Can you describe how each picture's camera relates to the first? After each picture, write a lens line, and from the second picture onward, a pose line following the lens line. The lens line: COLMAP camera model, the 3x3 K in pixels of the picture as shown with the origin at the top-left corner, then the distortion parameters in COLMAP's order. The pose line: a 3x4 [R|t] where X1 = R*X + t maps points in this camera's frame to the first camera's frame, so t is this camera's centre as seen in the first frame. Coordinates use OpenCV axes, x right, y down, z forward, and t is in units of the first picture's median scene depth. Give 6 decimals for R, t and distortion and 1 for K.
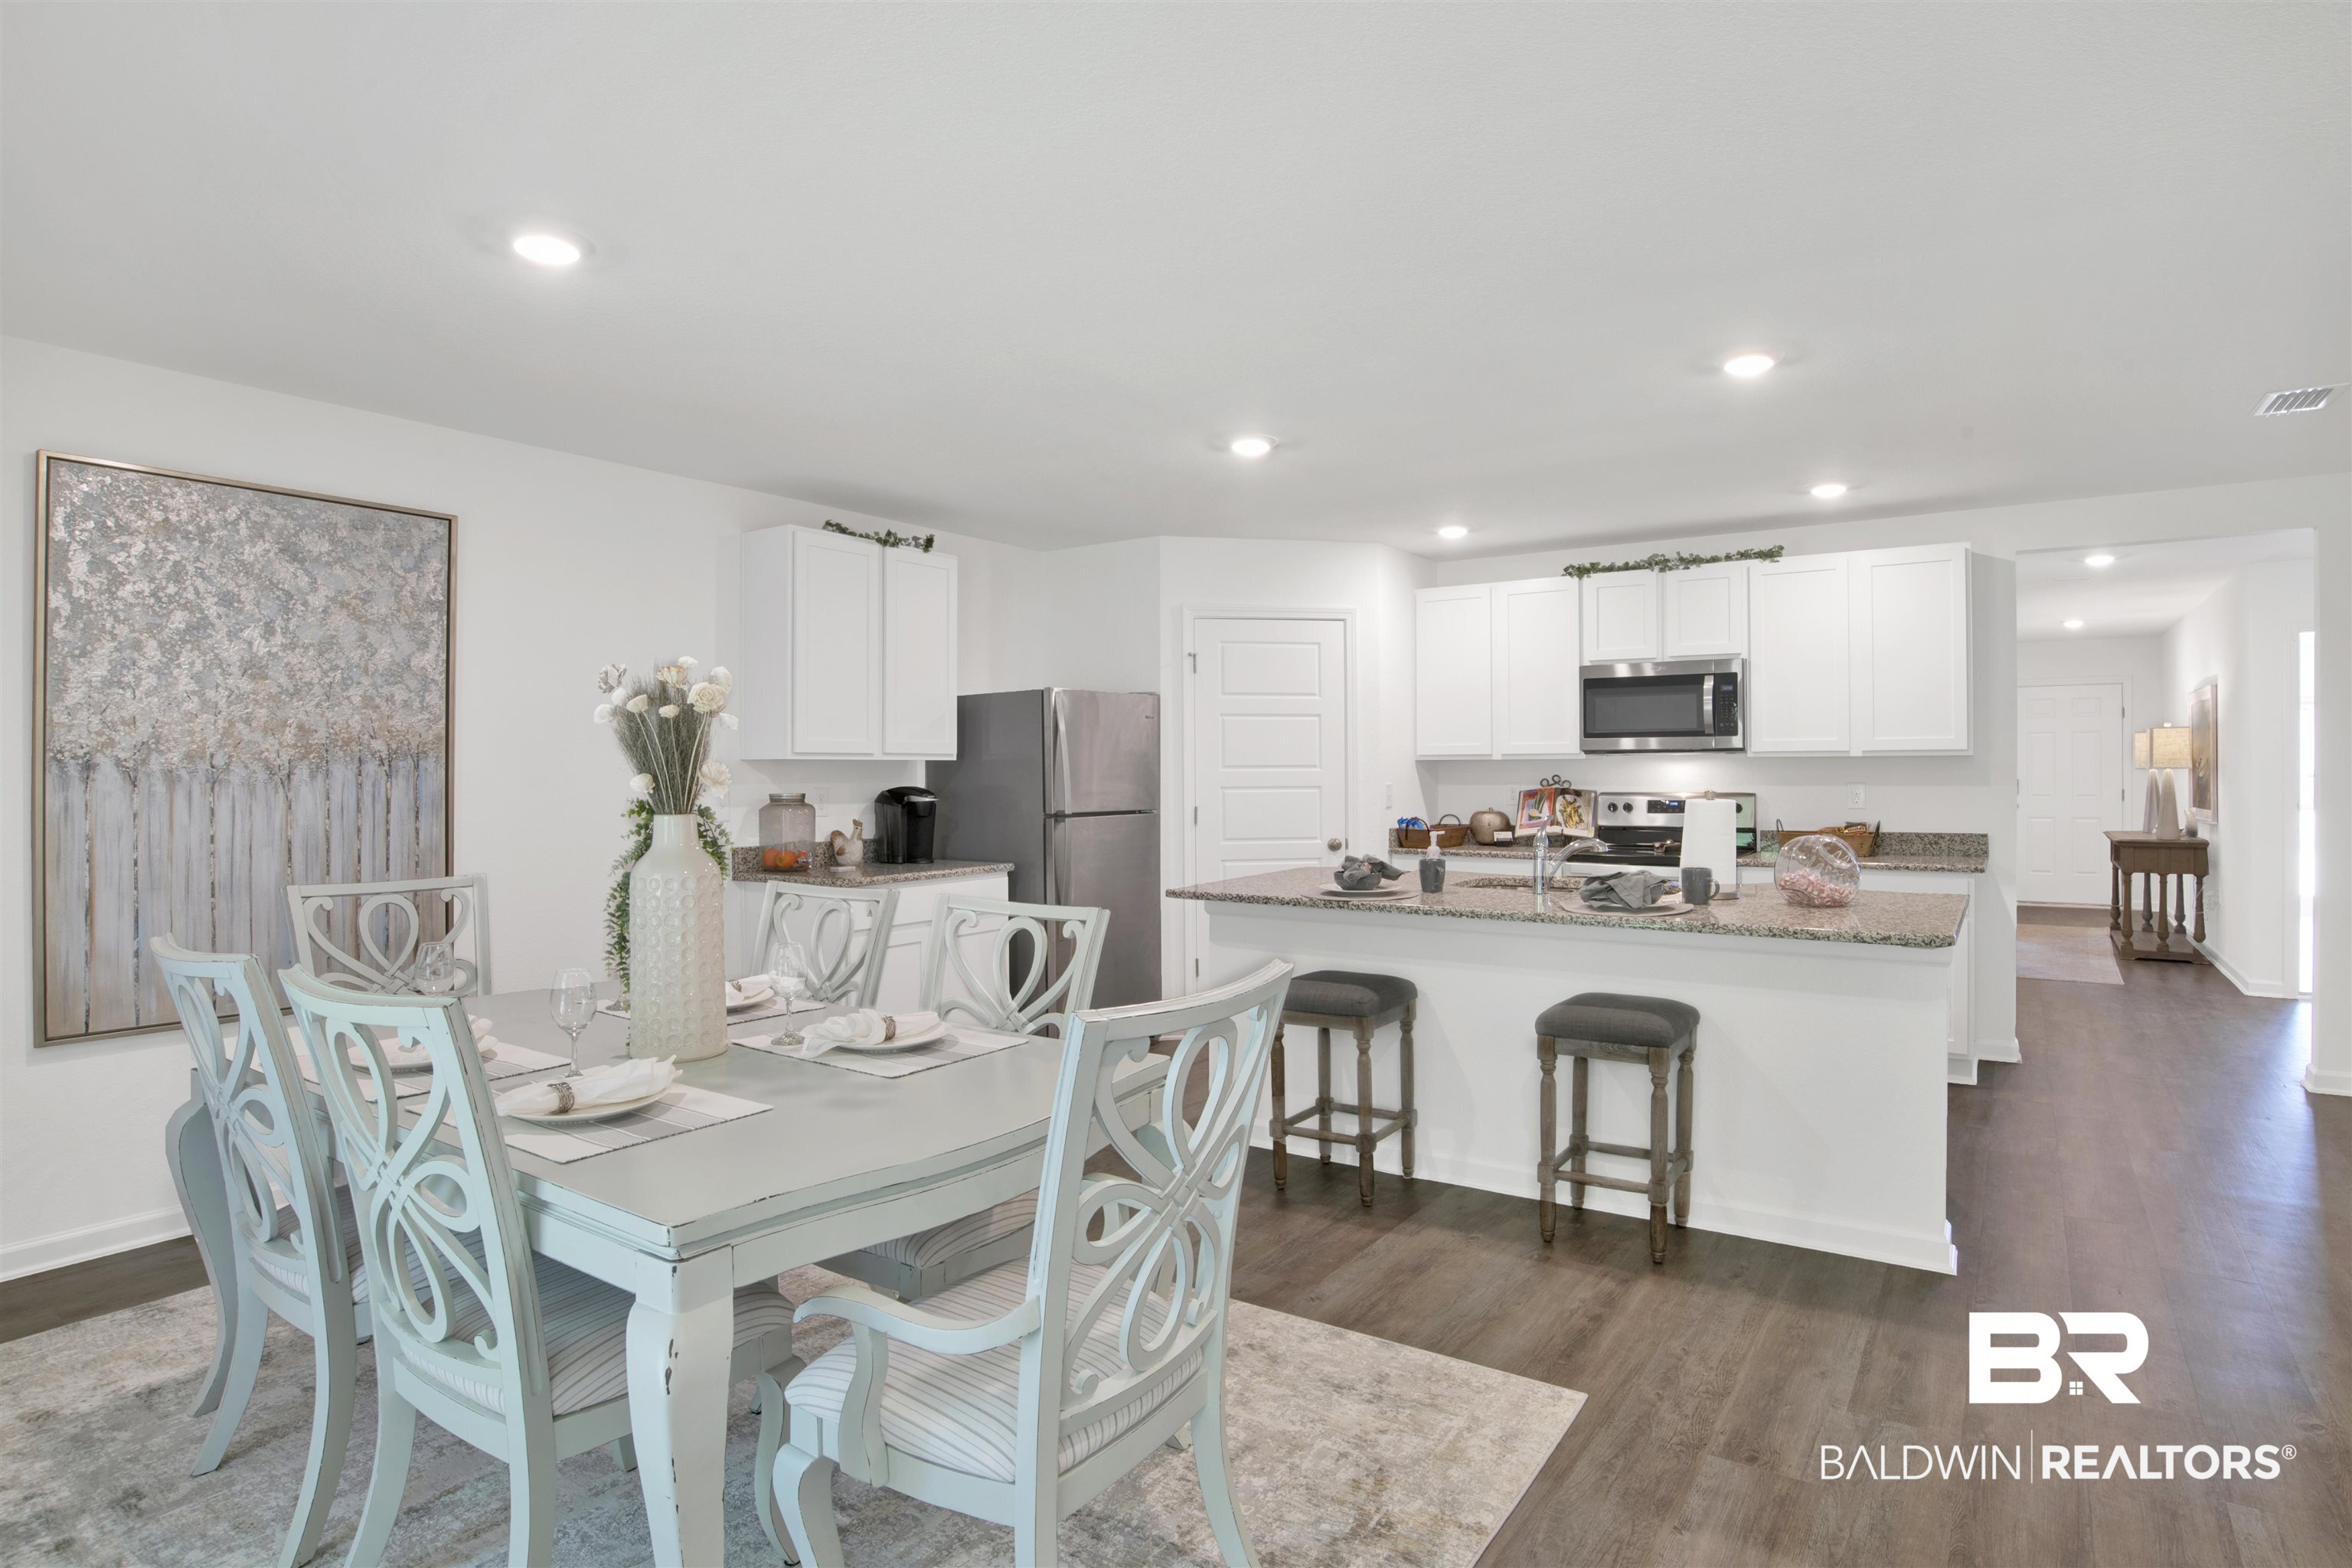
lens RADIAL K [[1256.6, 0, 1187.8], [0, 1256.6, 762.3], [0, 0, 1]] dist [-0.065992, 0.018212]
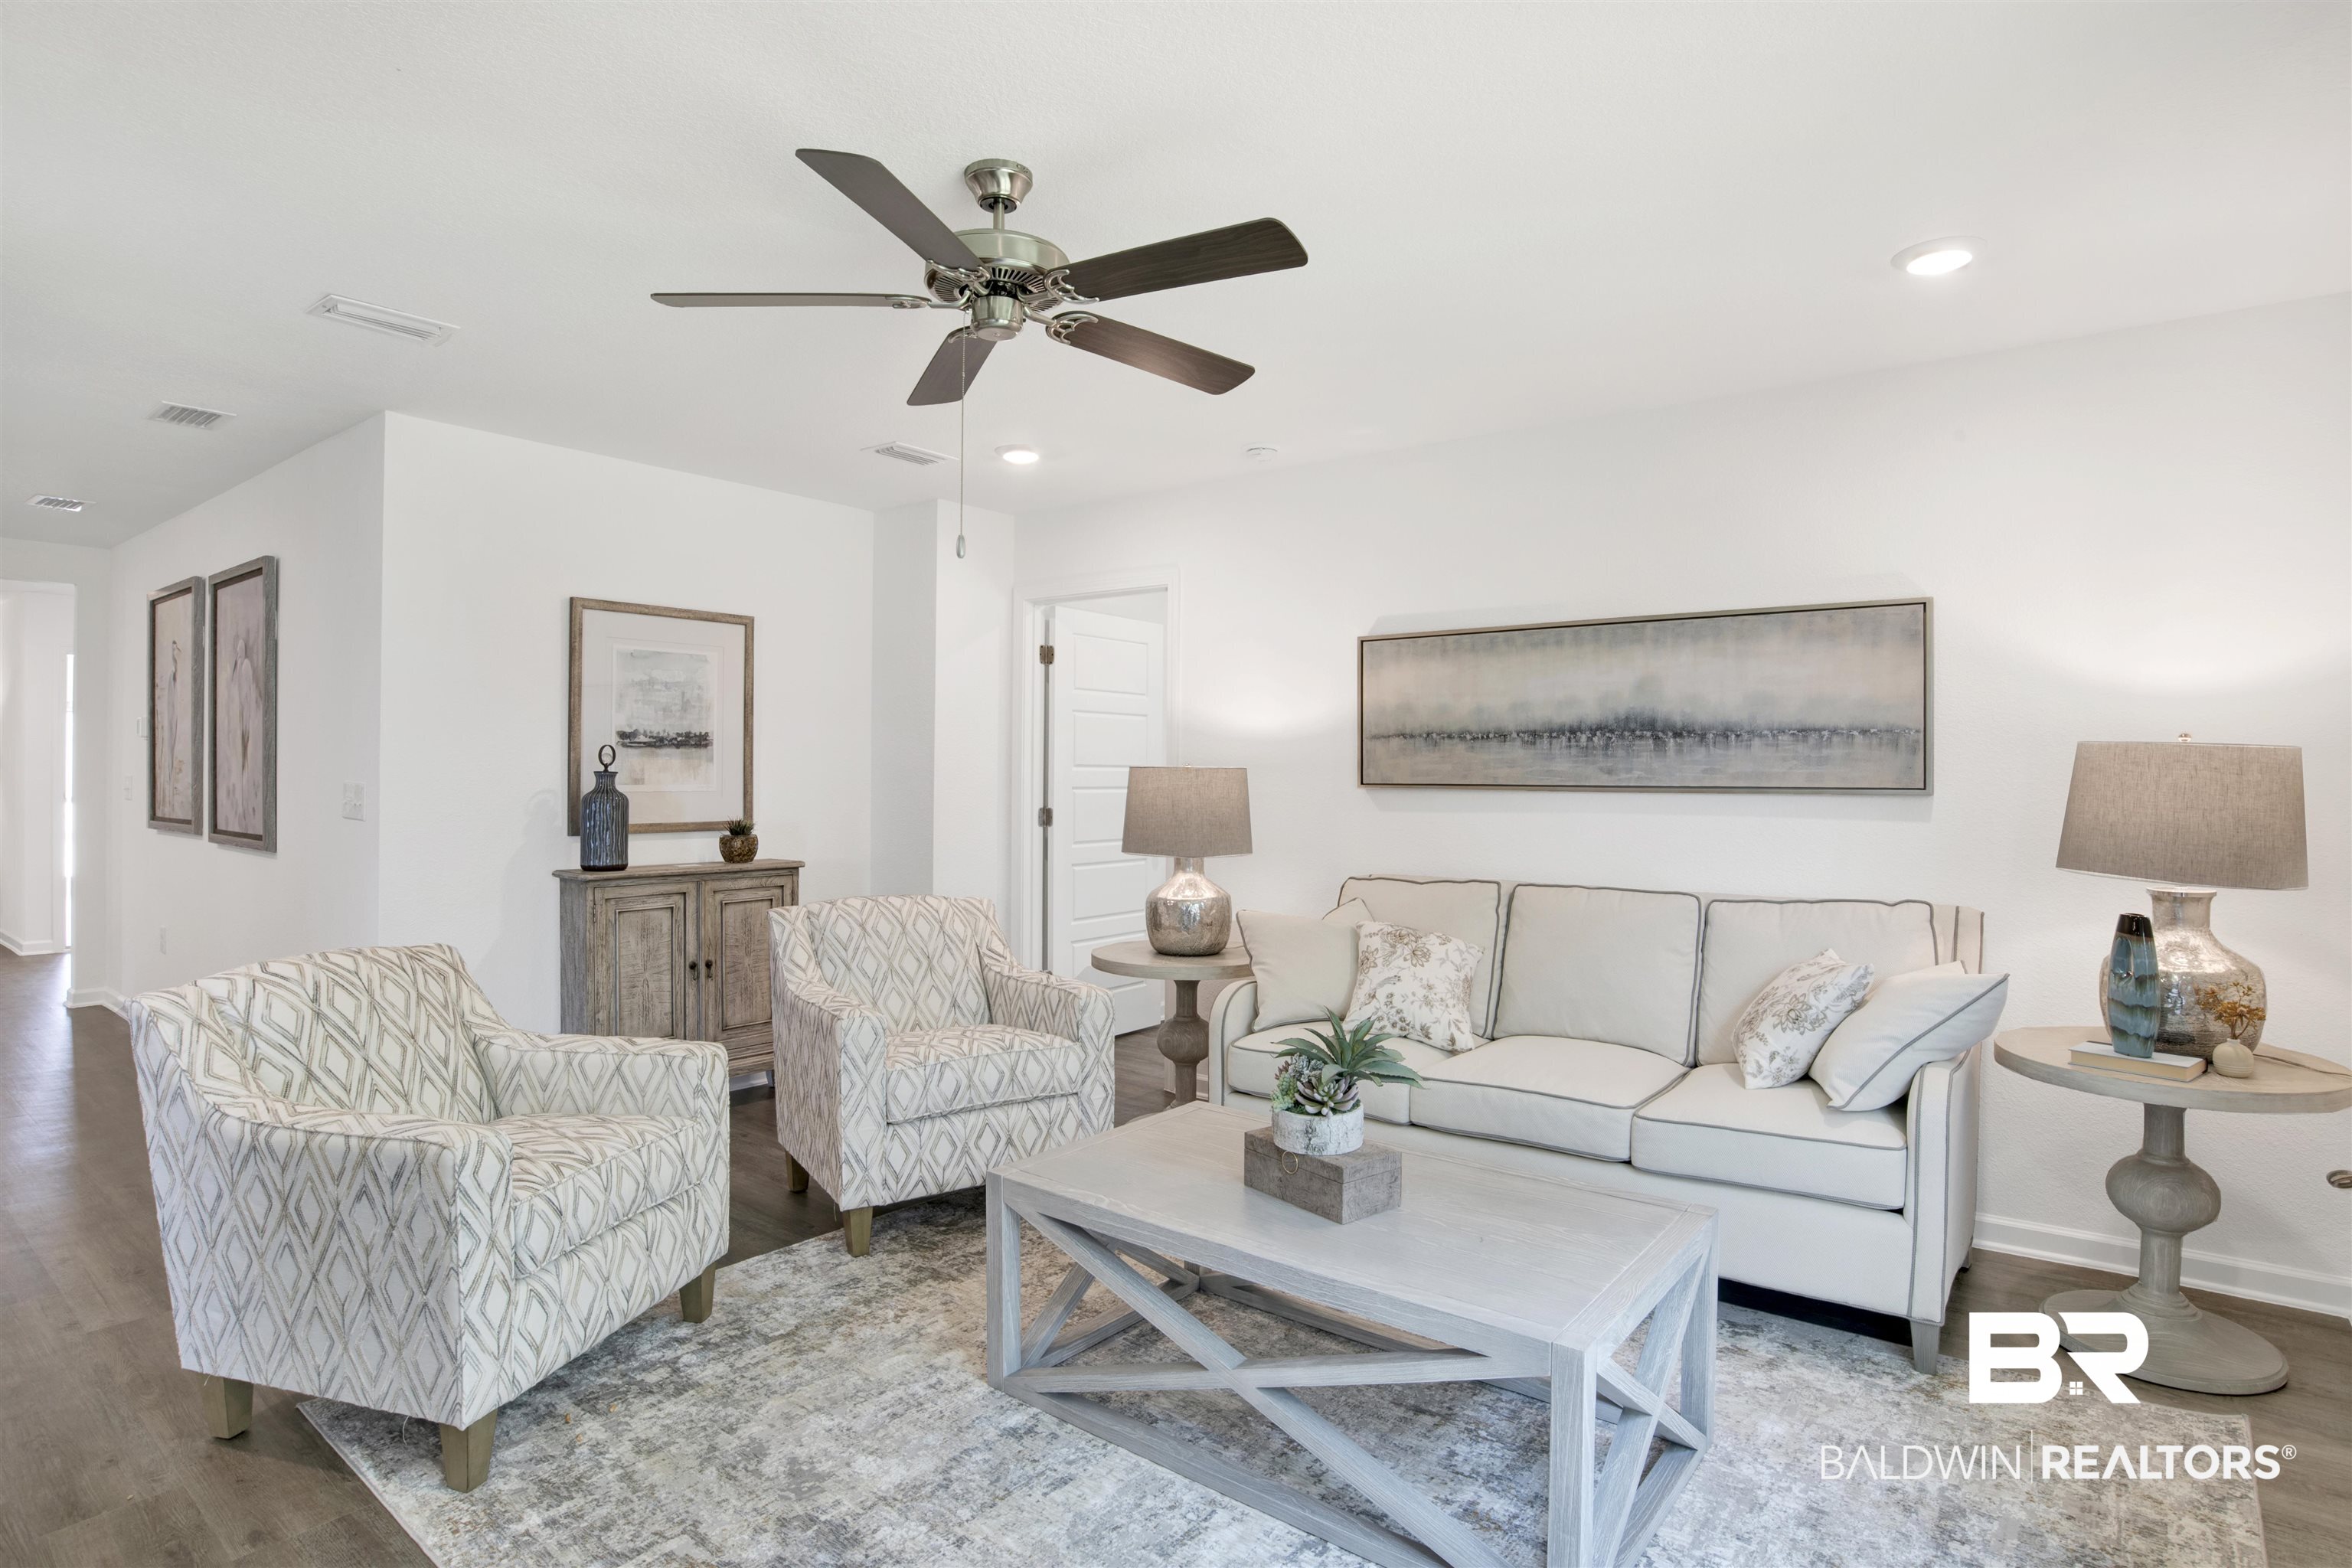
lens RADIAL K [[1256.6, 0, 1157.3], [0, 1256.6, 767.6], [0, 0, 1]] dist [-0.065992, 0.018212]
pose [[0.075570, -0.013268, 0.997052, -0.390981], [0.000579, 0.999912, 0.013262, -0.024071], [-0.997140, -0.000425, 0.075571, -0.391303]]
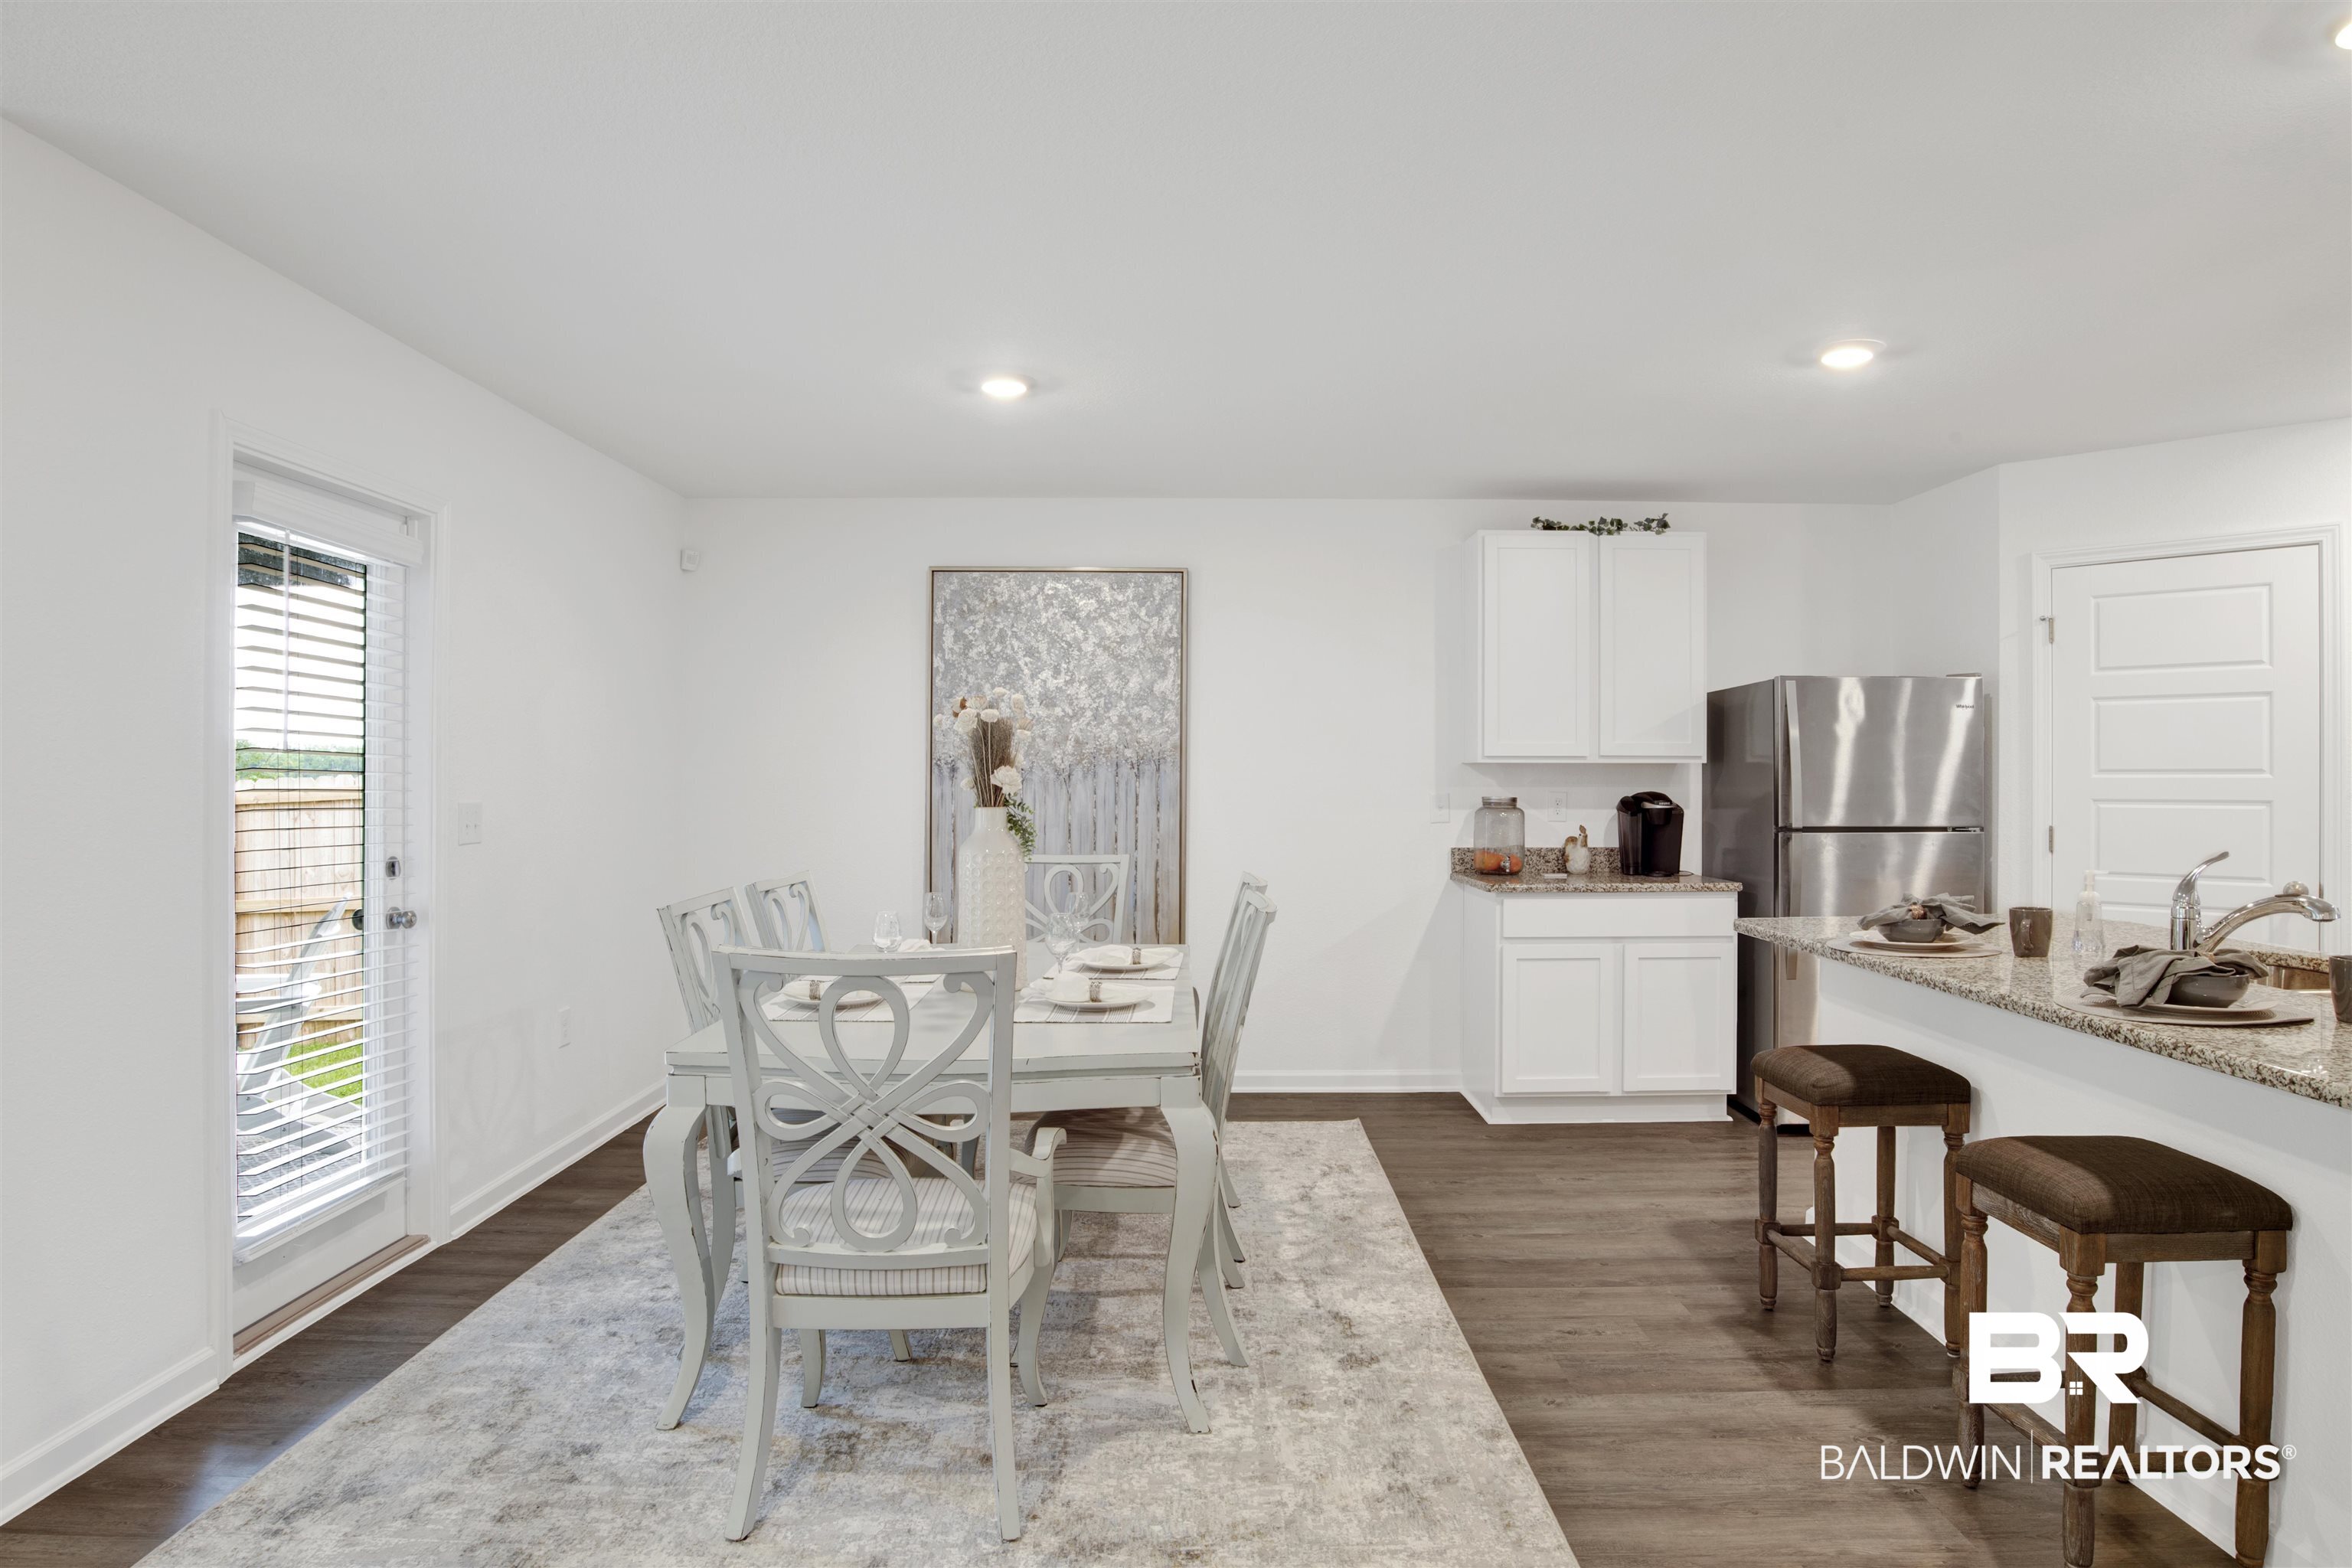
lens RADIAL K [[1357.0, 0, 1190.9], [0, 1357.0, 791.8], [0, 0, 1]] dist [-0.049934, 0.006982]
pose [[0.564629, 0.014524, -0.825217, 0.577711], [0.001354, 0.999828, 0.018524, 0.000561], [0.825344, -0.011577, 0.564512, 0.236668]]
